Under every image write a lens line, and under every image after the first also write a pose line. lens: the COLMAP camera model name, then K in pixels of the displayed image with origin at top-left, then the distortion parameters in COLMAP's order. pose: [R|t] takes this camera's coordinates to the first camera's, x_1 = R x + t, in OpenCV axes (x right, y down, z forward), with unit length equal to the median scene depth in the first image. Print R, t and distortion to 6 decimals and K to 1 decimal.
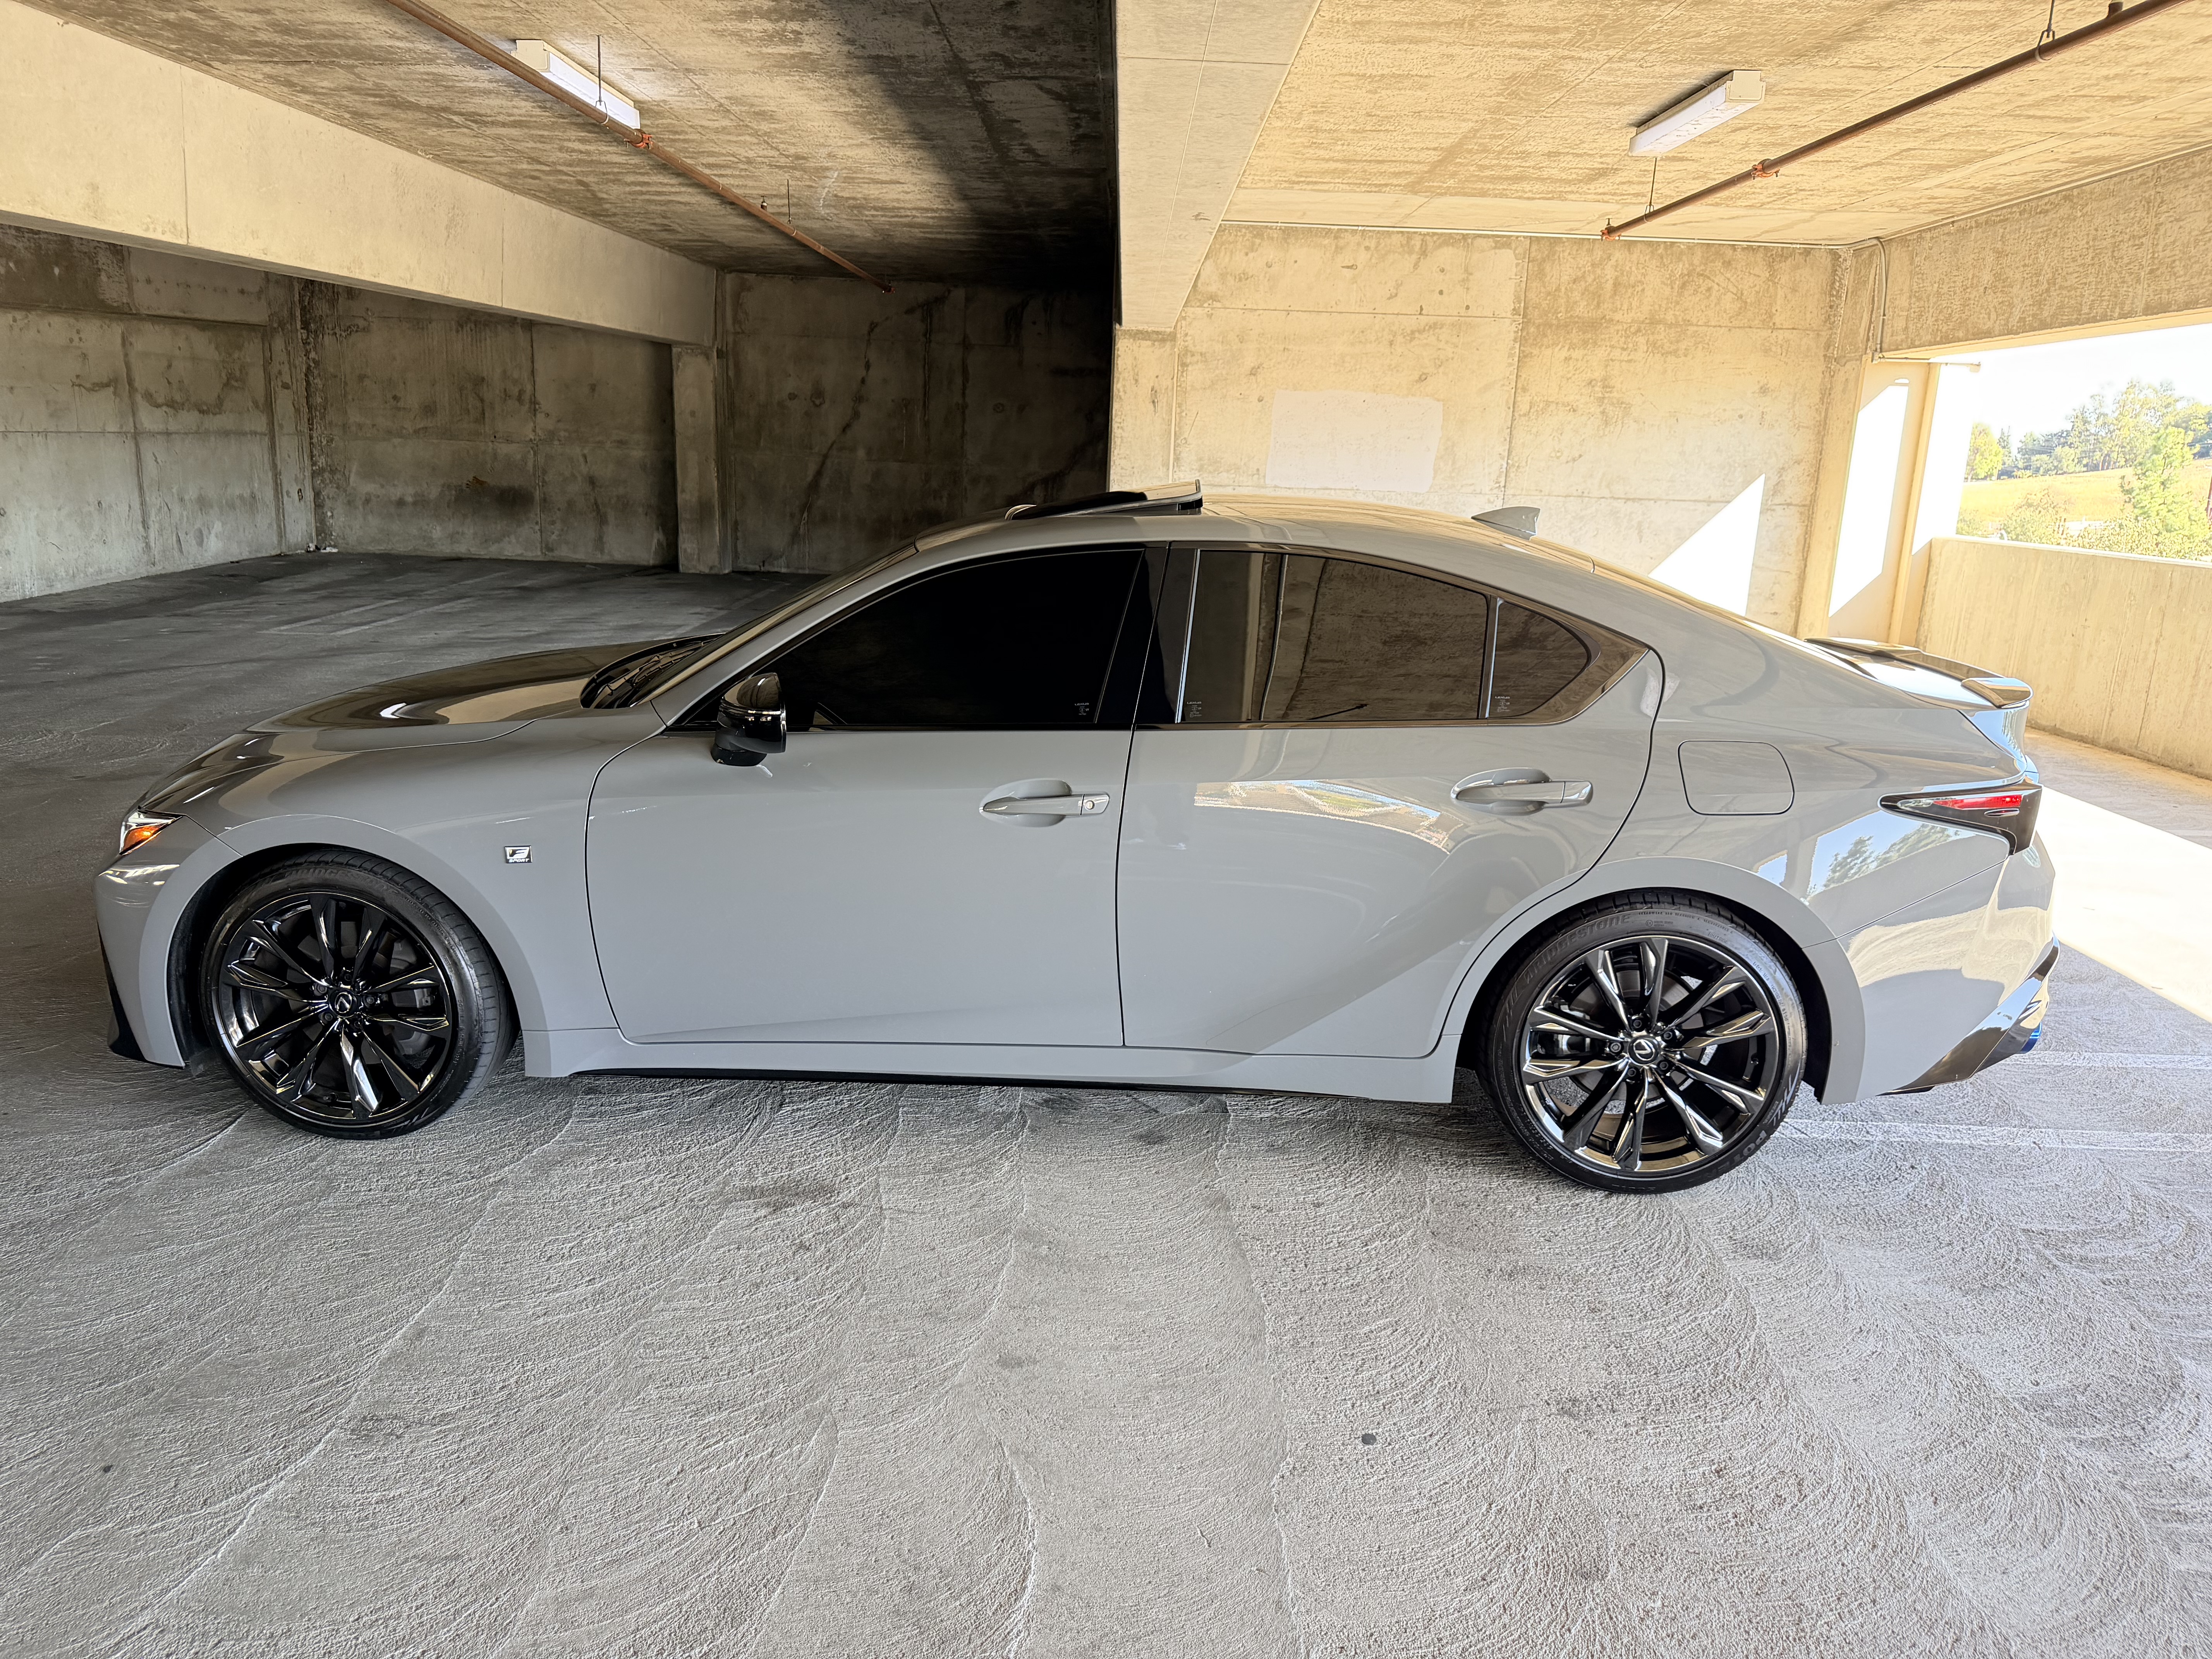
lens RADIAL K [[1555.1, 0, 1118.5], [0, 1555.1, 820.8], [0, 0, 1]] dist [0.013869, -0.027140]
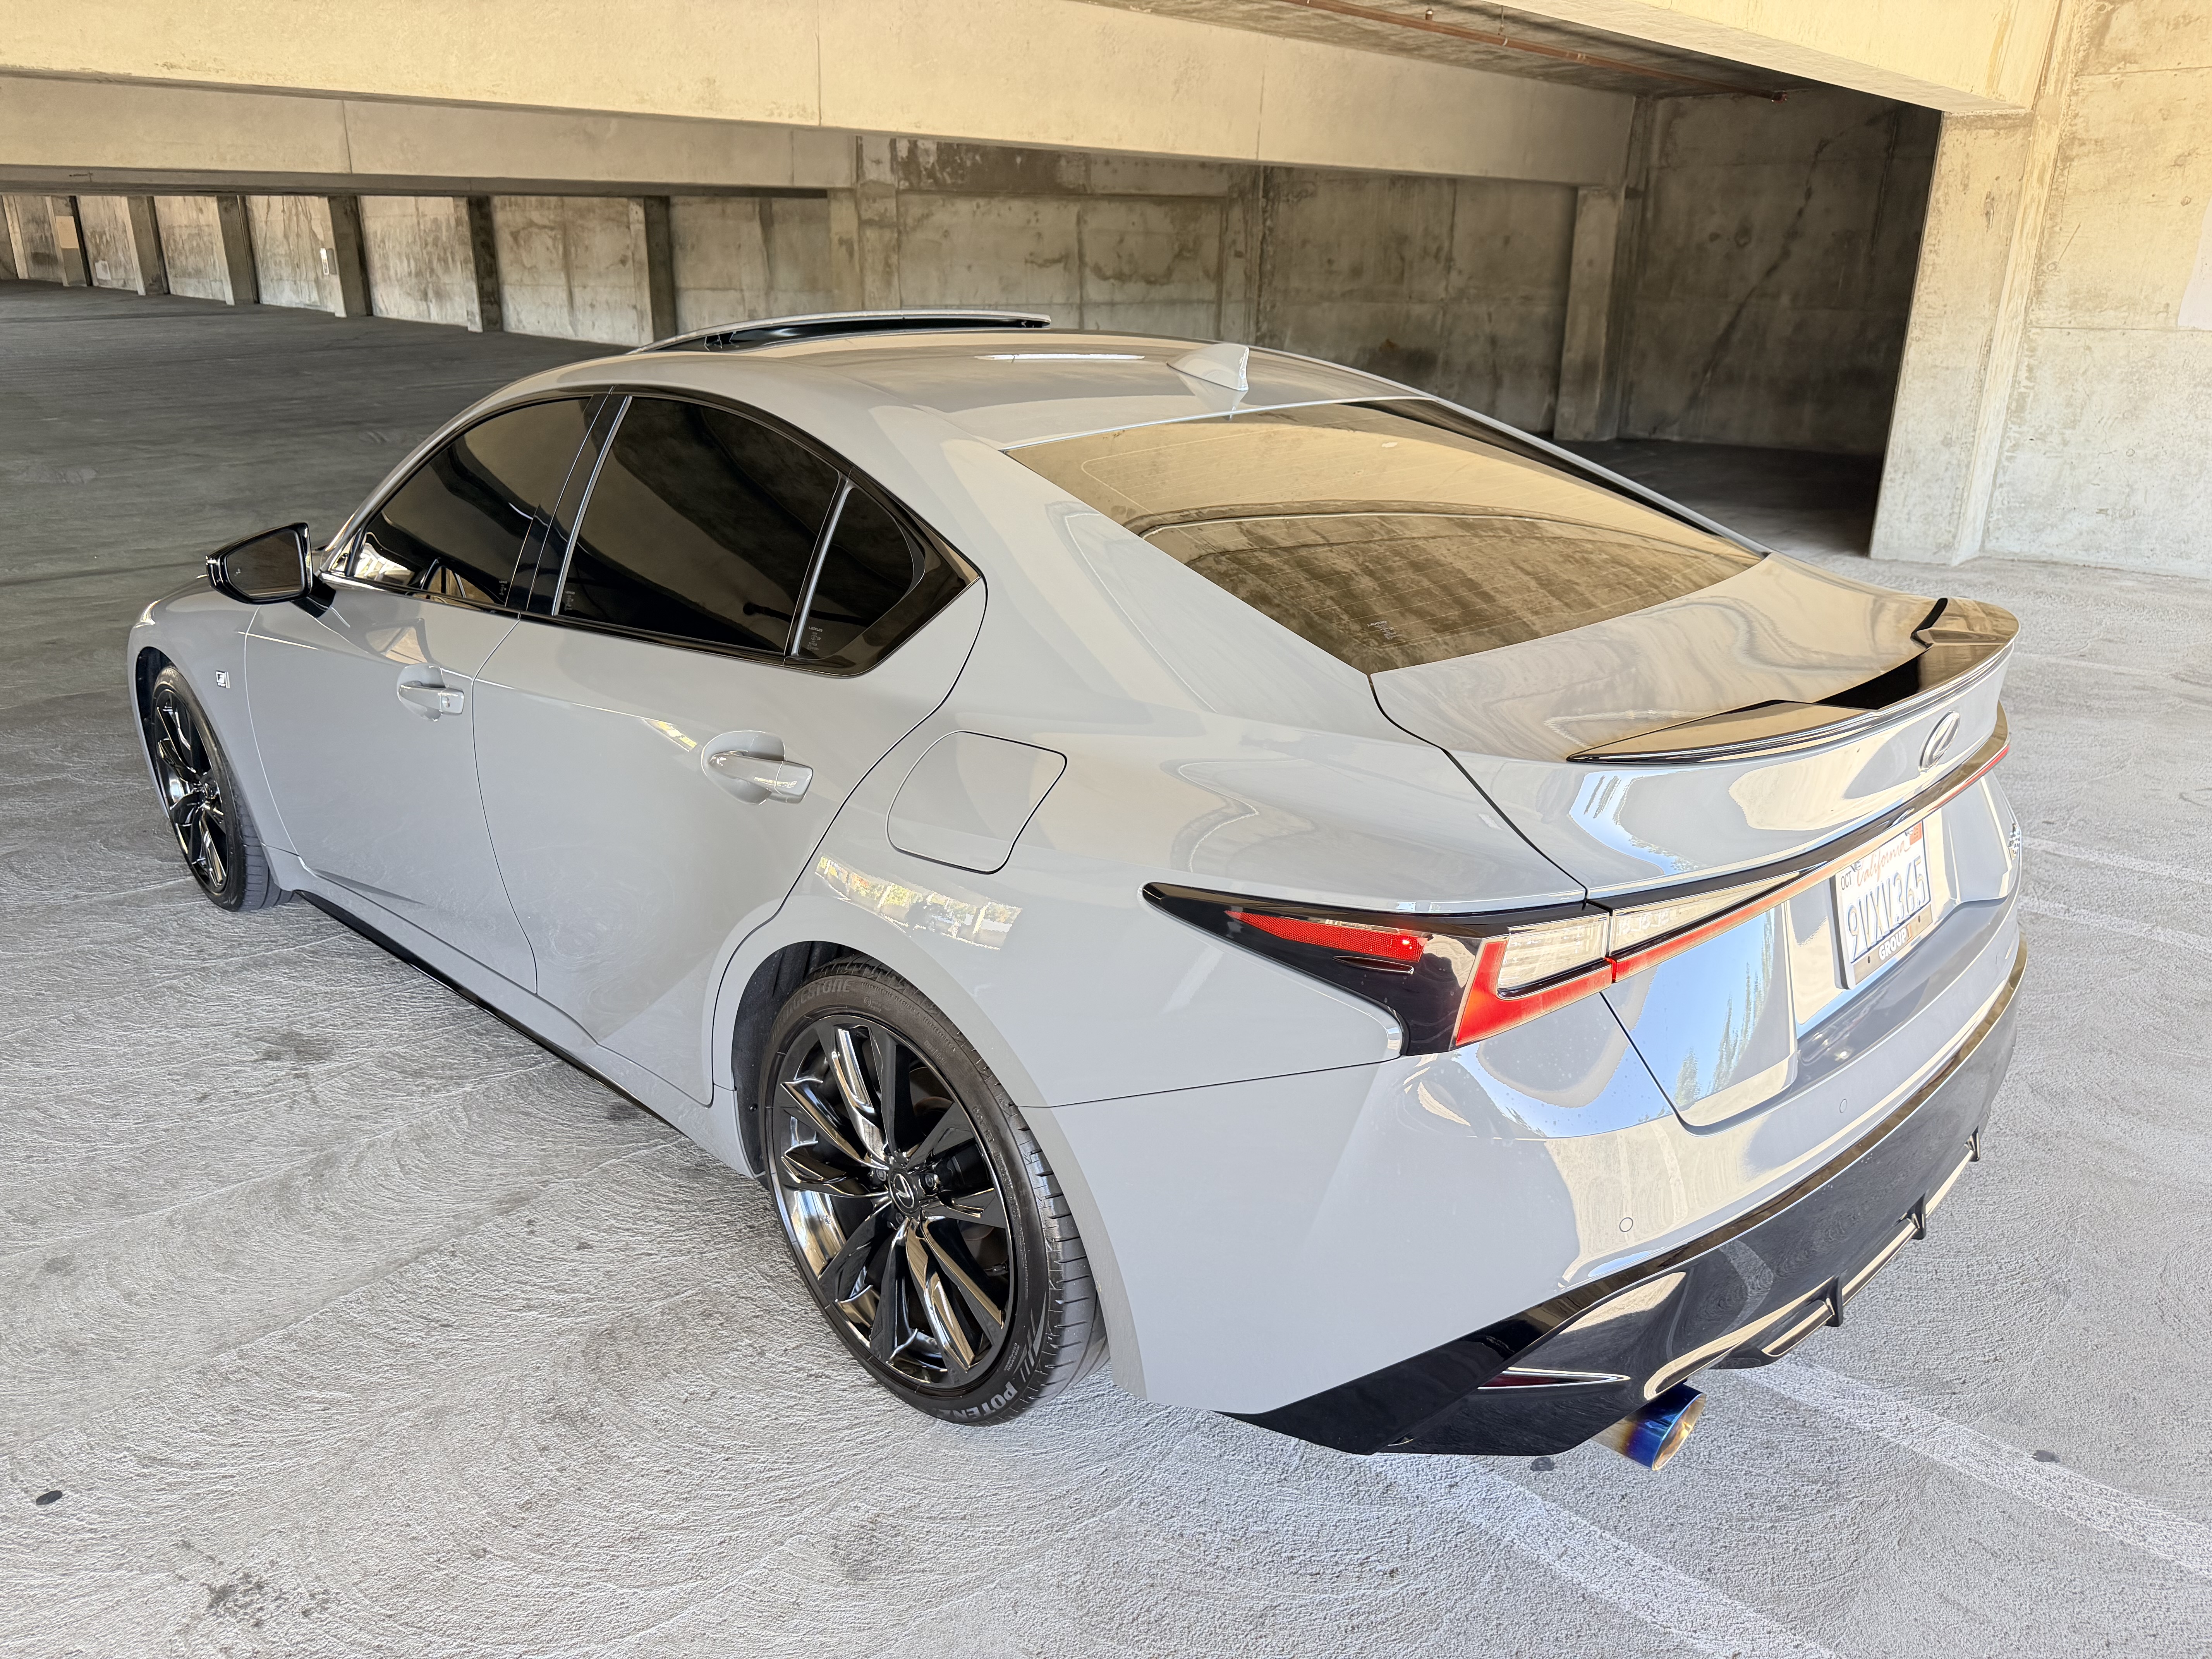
lens RADIAL K [[1555.1, 0, 1107.9], [0, 1555.1, 839.0], [0, 0, 1]] dist [0.013869, -0.027140]
pose [[0.748711, 0.186664, -0.636073, 0.158743], [-0.127498, 0.982170, 0.138155, -0.019900], [0.650520, -0.022340, 0.759160, 0.115298]]
